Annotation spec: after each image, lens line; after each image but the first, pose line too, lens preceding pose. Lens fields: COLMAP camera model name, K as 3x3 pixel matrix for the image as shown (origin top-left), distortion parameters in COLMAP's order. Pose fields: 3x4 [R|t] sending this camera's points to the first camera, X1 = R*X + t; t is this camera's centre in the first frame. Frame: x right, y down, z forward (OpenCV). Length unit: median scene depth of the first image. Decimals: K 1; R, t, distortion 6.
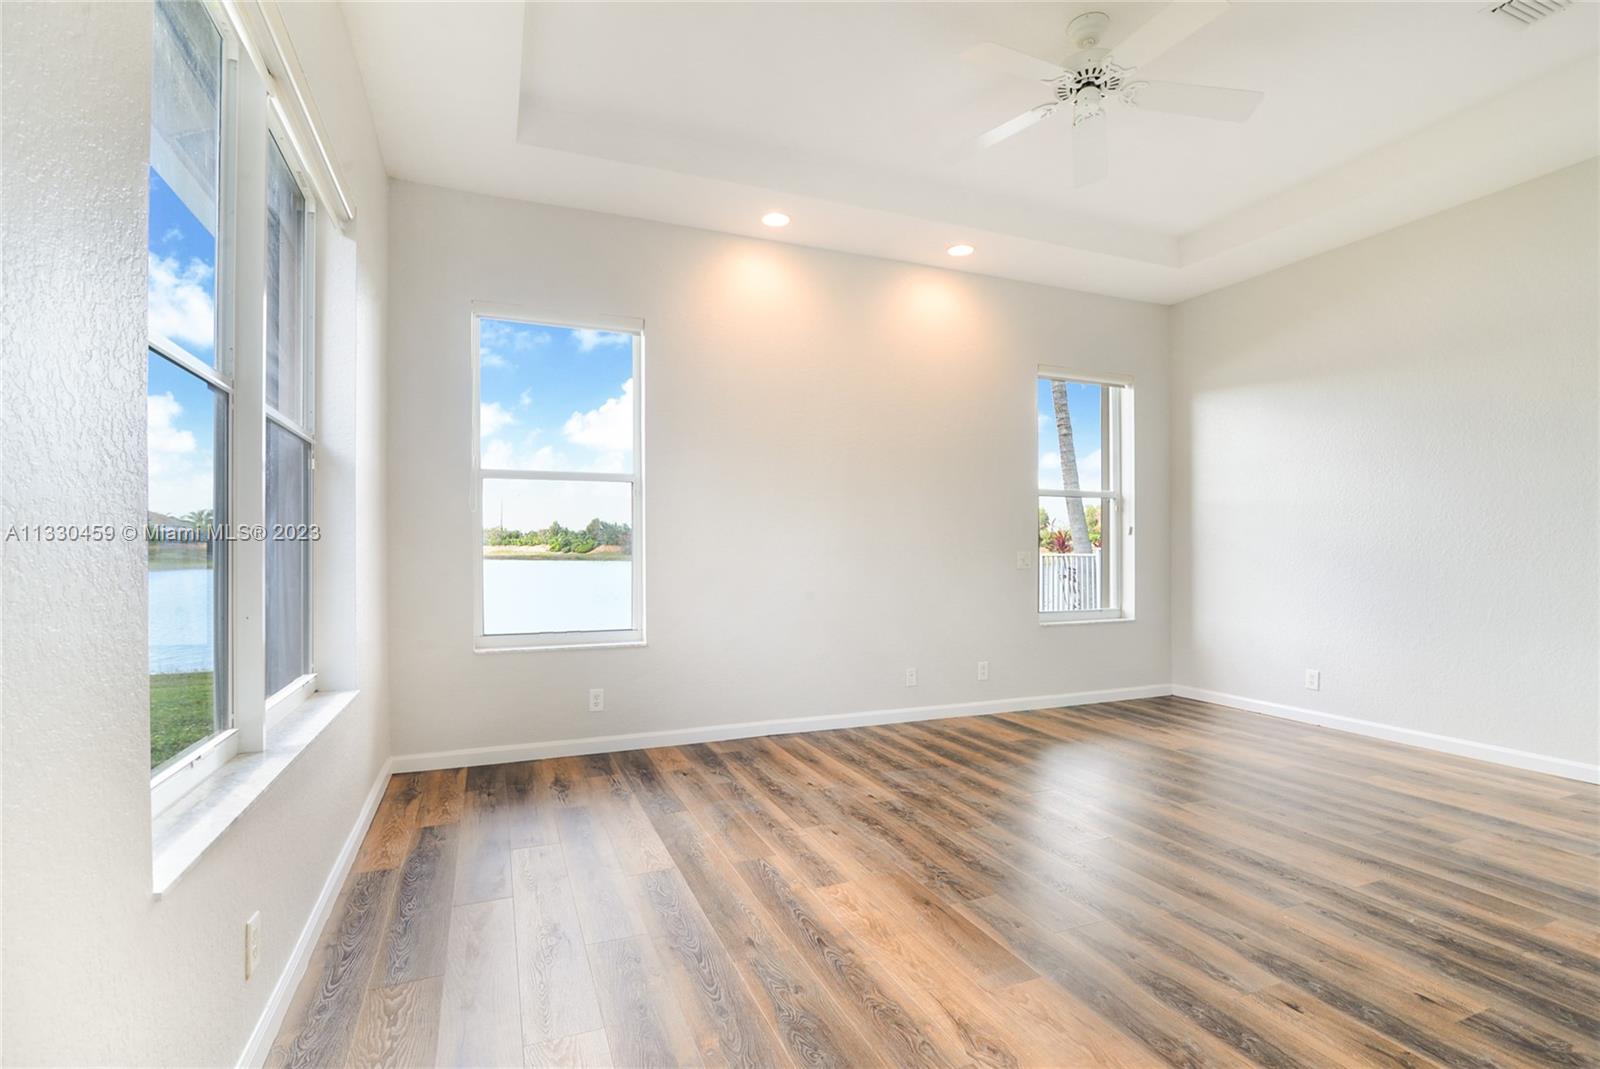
lens RADIAL K [[751.8, 0, 786.5], [0, 751.8, 541.6], [0, 0, 1]] dist [-0.001417, -0.000061]
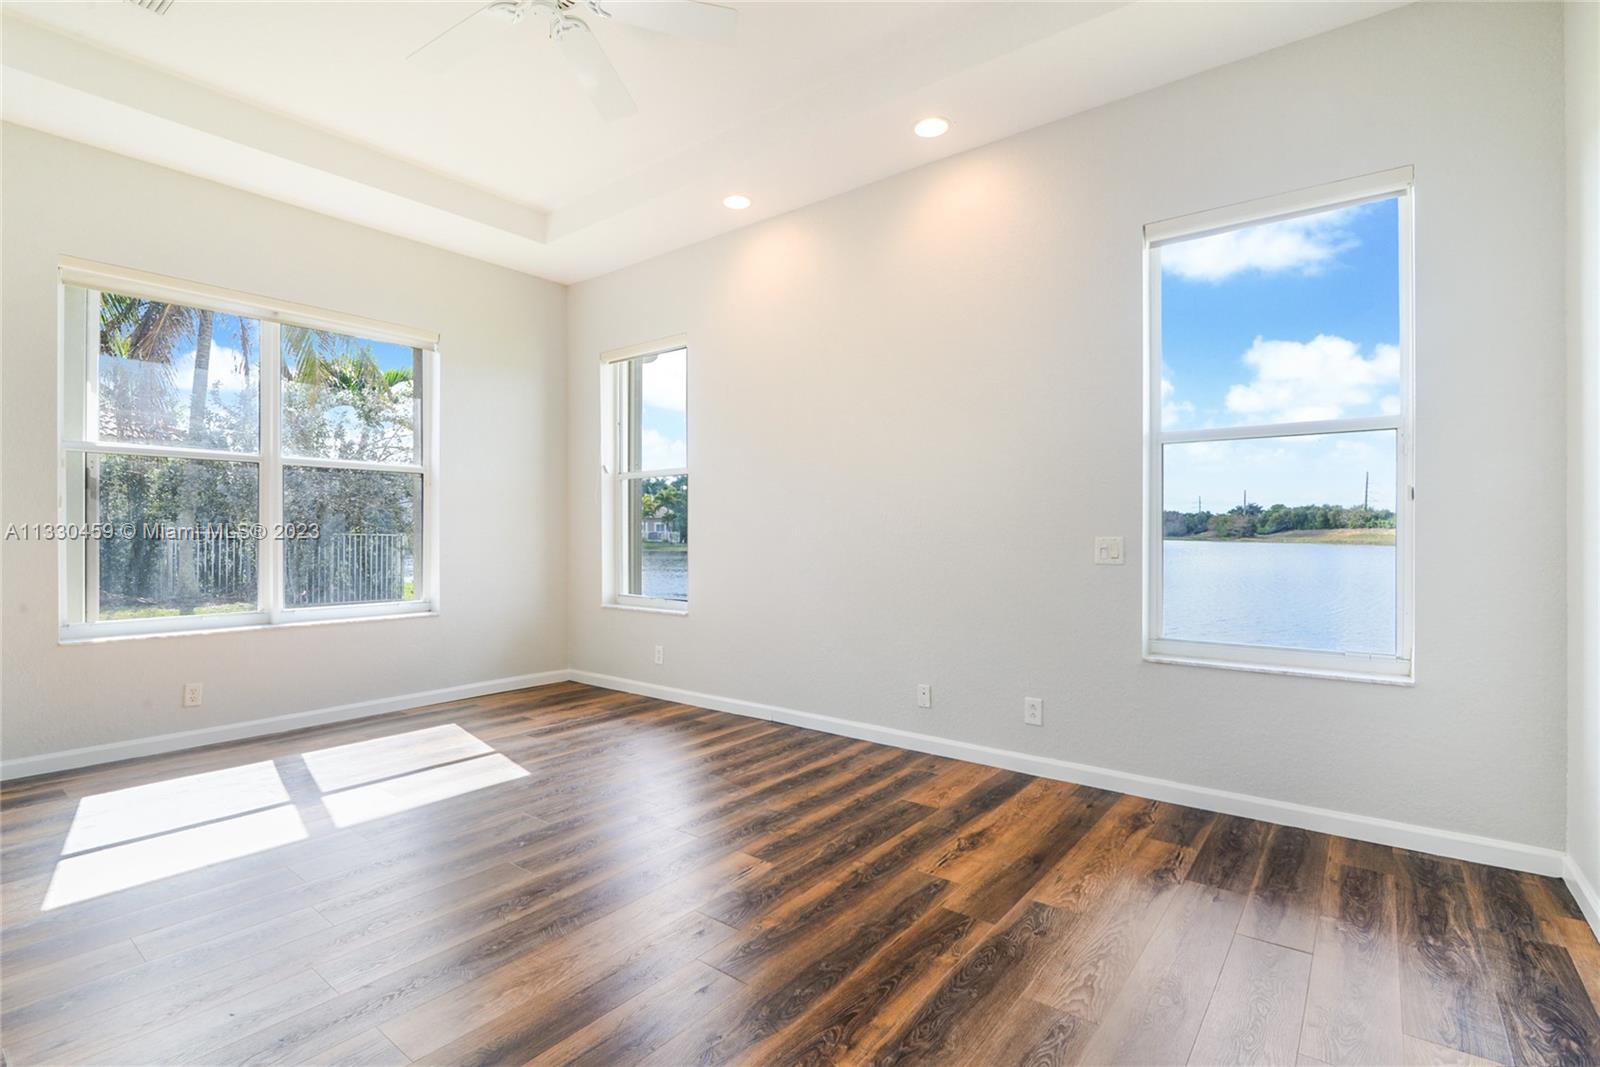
lens RADIAL K [[751.8, 0, 786.5], [0, 751.8, 540.6], [0, 0, 1]] dist [-0.001417, -0.000061]
pose [[0.500672, 0.015144, -0.865504, 0.833565], [0.003761, 0.999799, 0.019669, 0.004669], [0.865629, -0.013103, 0.500515, 0.534917]]
